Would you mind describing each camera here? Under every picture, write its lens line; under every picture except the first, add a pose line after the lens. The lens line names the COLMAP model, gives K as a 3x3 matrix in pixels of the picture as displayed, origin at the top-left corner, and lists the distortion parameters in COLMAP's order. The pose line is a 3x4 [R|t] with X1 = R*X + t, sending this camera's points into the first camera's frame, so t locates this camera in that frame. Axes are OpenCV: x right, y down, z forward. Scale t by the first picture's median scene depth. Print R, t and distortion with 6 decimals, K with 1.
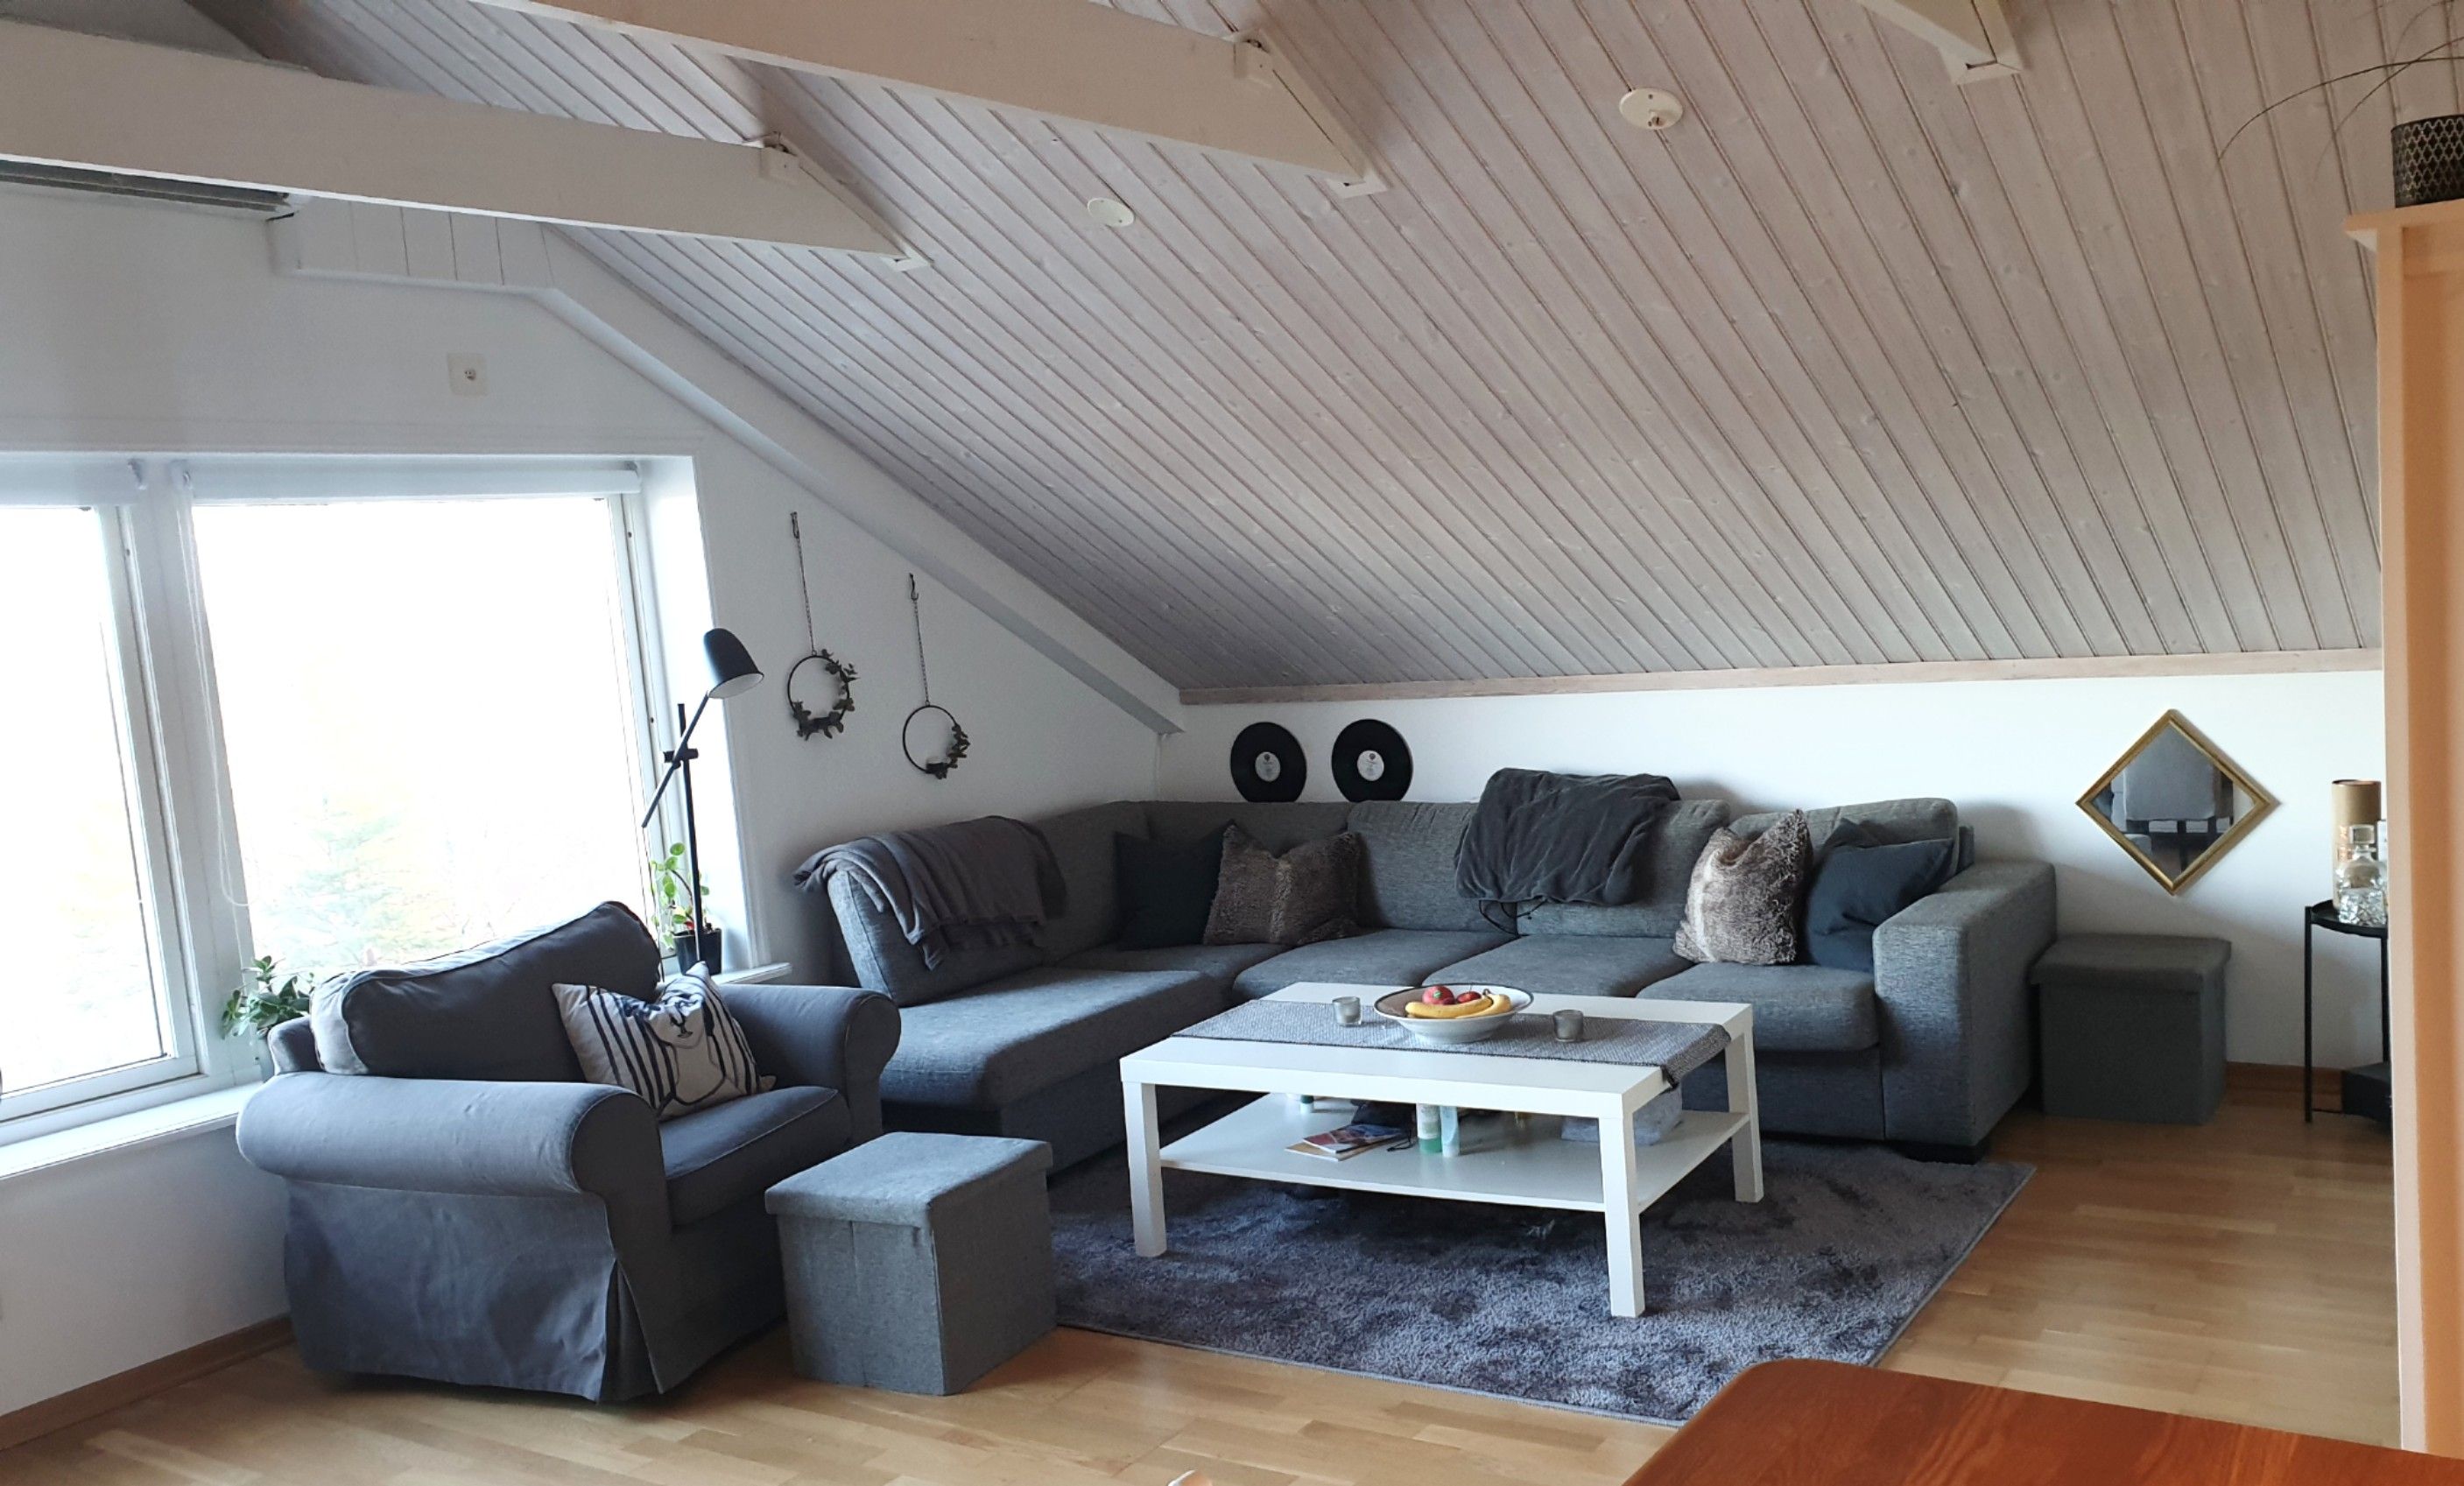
lens RADIAL K [[2033.9, 0, 1233.7], [0, 2033.9, 808.6], [0, 0, 1]] dist [0.001411, -0.003665]
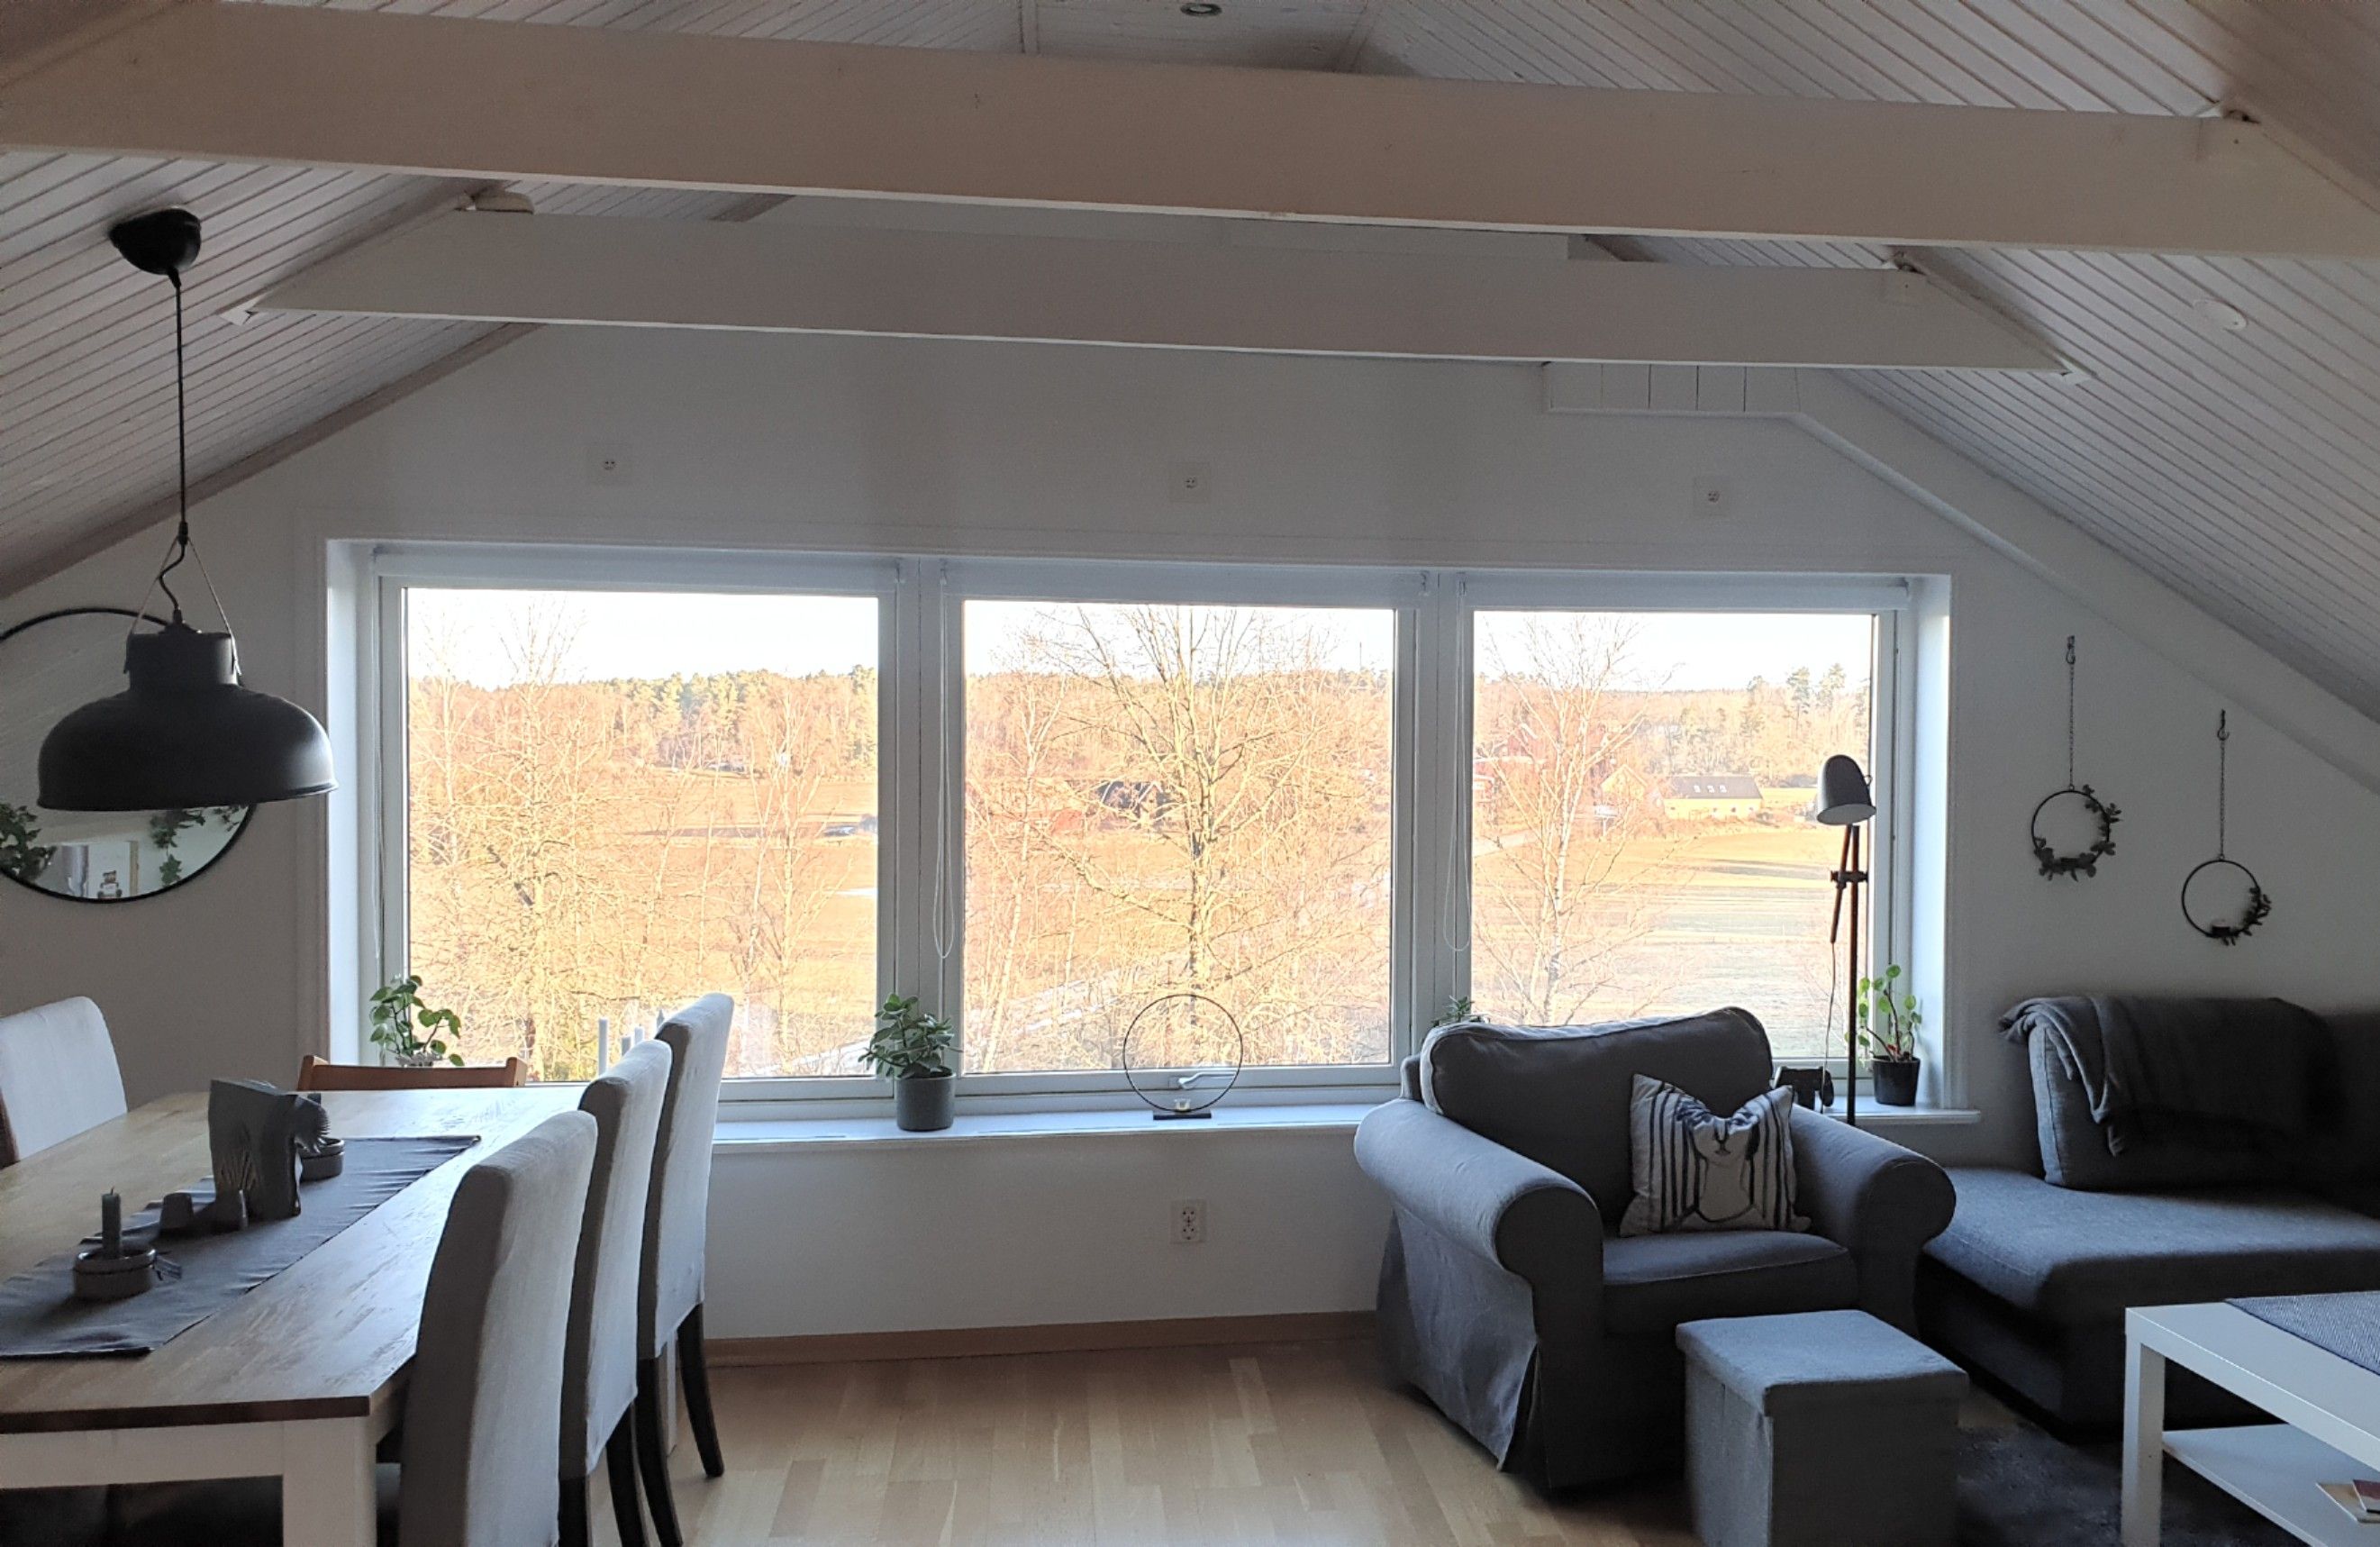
lens RADIAL K [[1948.9, 0, 1190.0], [0, 1948.9, 773.5], [0, 0, 1]] dist [0.075057, -0.005757]
pose [[0.674317, 0.098790, -0.731804, 0.215436], [-0.140300, 0.990099, 0.004380, -0.036445], [0.724992, 0.099718, 0.681501, 0.113706]]
